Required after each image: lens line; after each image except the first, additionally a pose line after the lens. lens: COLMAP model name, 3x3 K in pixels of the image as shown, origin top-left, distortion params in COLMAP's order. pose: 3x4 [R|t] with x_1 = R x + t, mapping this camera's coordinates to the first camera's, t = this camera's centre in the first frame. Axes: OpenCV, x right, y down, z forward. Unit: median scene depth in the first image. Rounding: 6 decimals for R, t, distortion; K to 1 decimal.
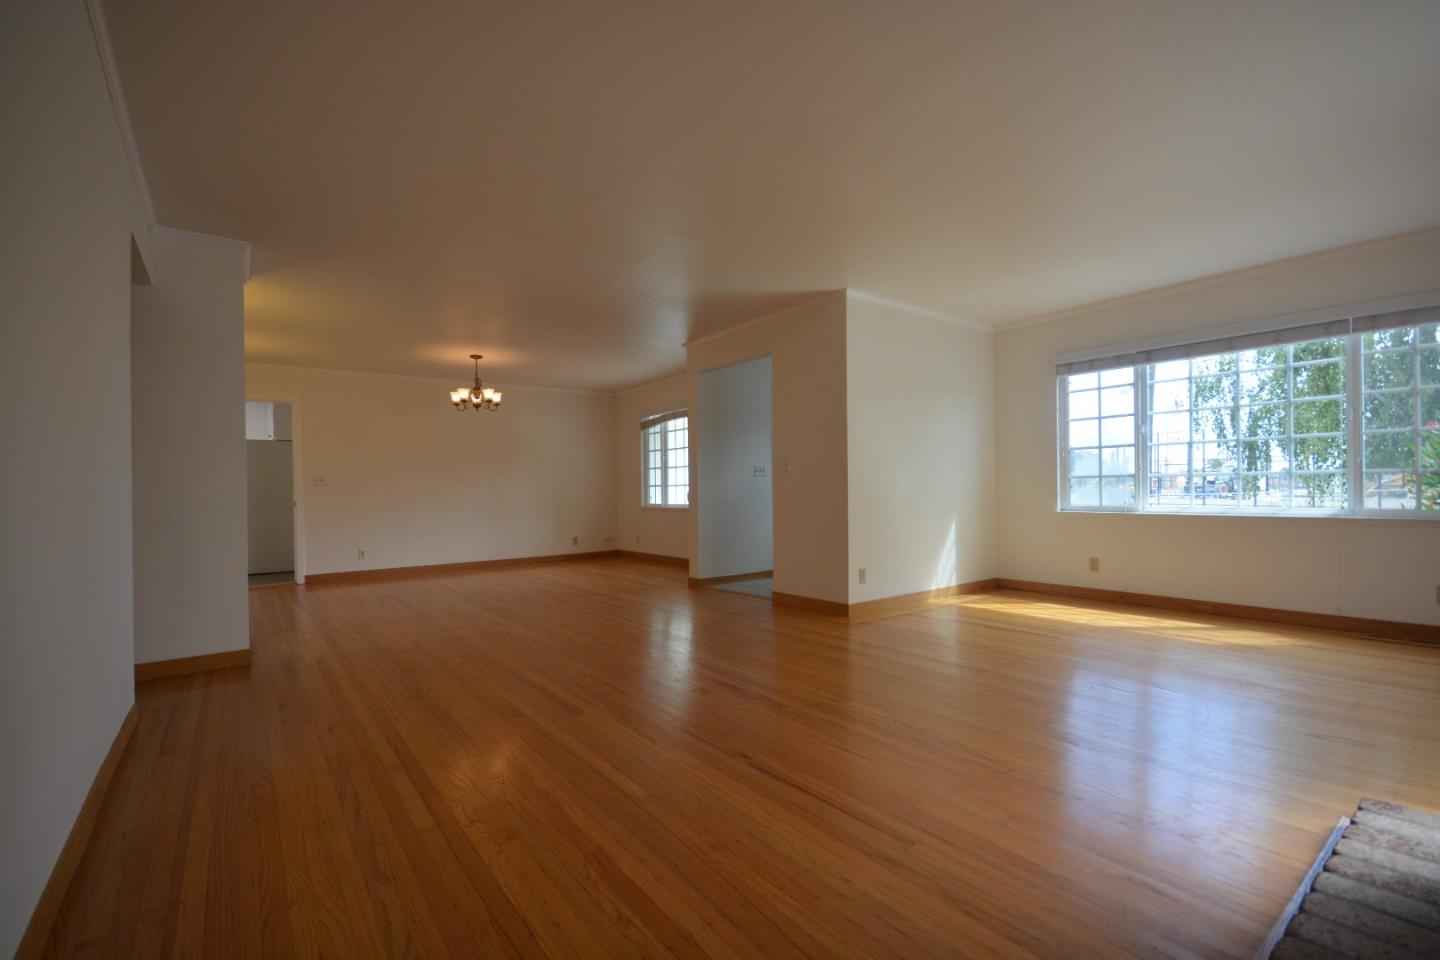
lens RADIAL K [[632.7, 0, 716.3], [0, 632.7, 489.7], [0, 0, 1]] dist [0.002574, -0.000920]
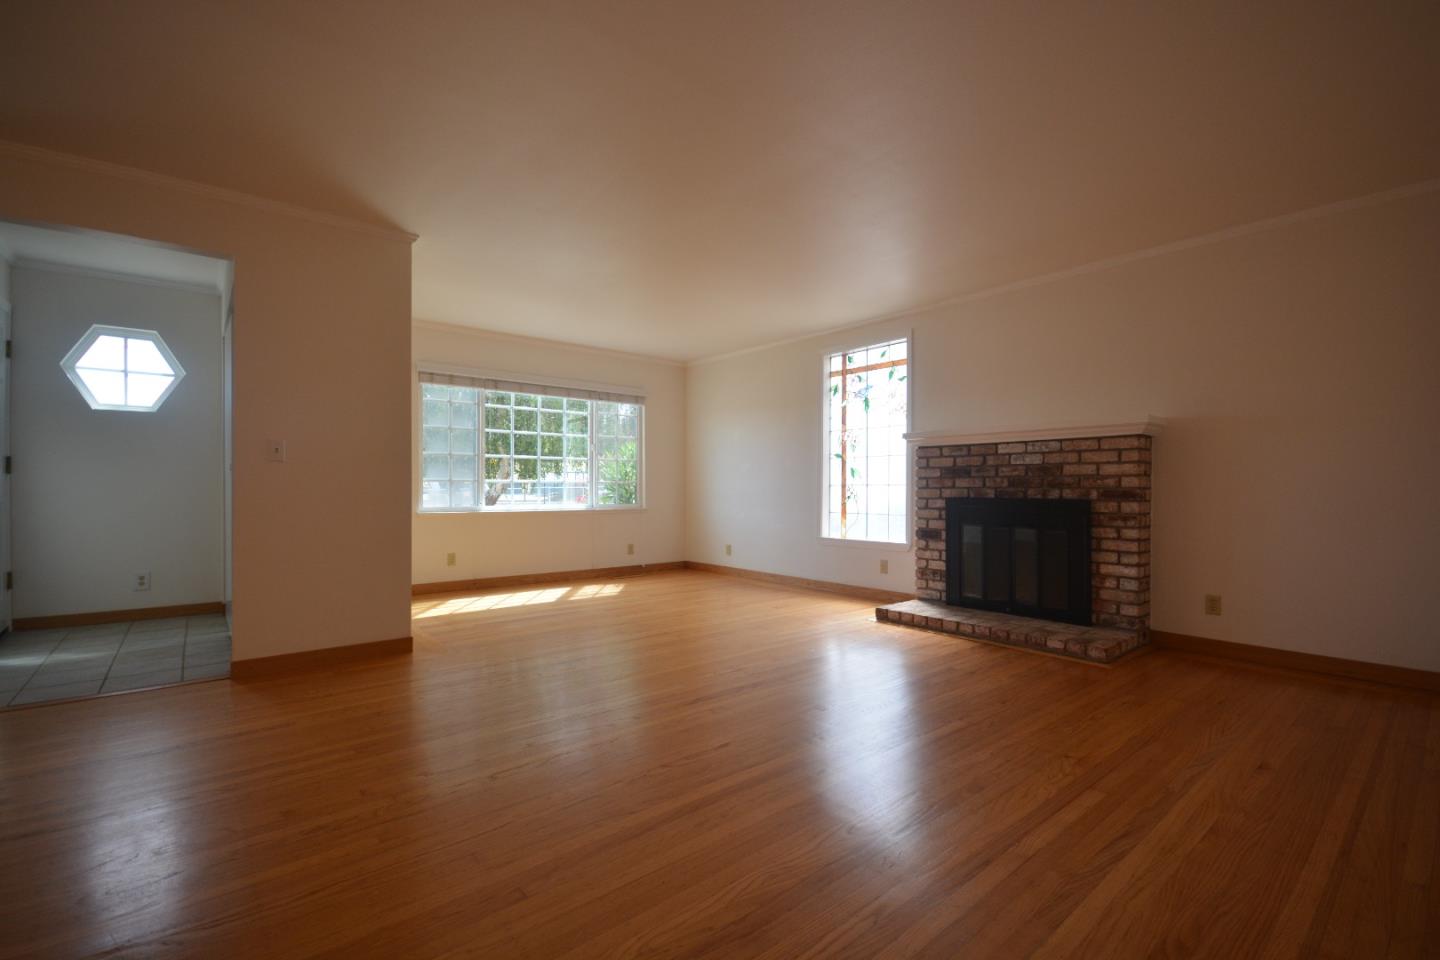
lens RADIAL K [[632.7, 0, 716.9], [0, 632.7, 484.5], [0, 0, 1]] dist [0.002574, -0.000920]
pose [[-0.021874, 0.018609, 0.999588, -0.579242], [-0.000193, 0.999827, -0.018618, 0.006749], [-0.999761, -0.000600, -0.021867, 0.628819]]
